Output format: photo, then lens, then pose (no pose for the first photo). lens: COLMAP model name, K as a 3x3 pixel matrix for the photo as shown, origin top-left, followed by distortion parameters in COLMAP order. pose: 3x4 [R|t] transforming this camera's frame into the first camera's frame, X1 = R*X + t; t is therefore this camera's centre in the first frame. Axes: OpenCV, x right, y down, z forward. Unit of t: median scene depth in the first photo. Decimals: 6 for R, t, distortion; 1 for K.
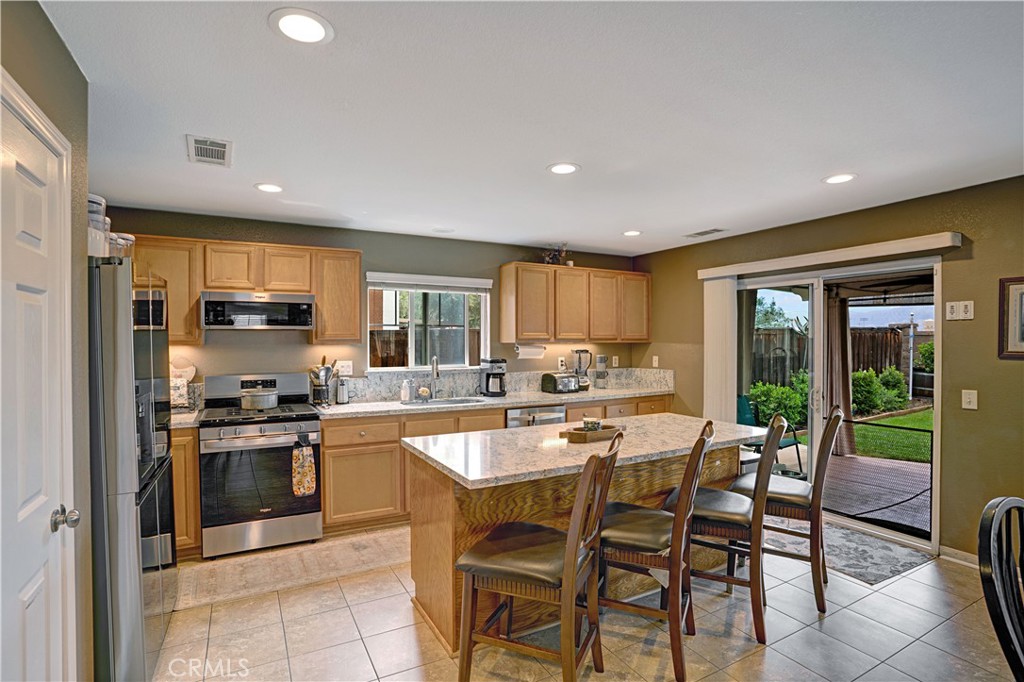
lens RADIAL K [[499.1, 0, 509.4], [0, 499.1, 356.8], [0, 0, 1]] dist [-0.032637, 0.000461]
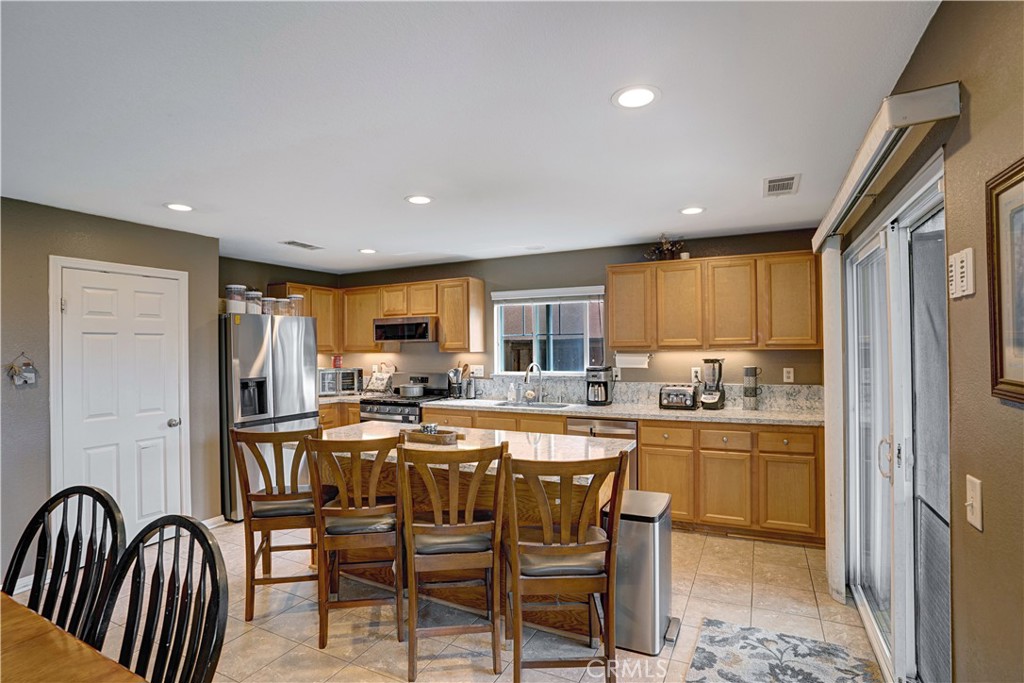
lens RADIAL K [[517.1, 0, 518.3], [0, 517.1, 341.8], [0, 0, 1]] dist [-0.040999, 0.000036]
pose [[0.585462, -0.010591, -0.810631, 0.806629], [-0.015294, 0.999592, -0.024106, -0.021011], [0.810556, 0.026511, 0.585061, 0.326398]]
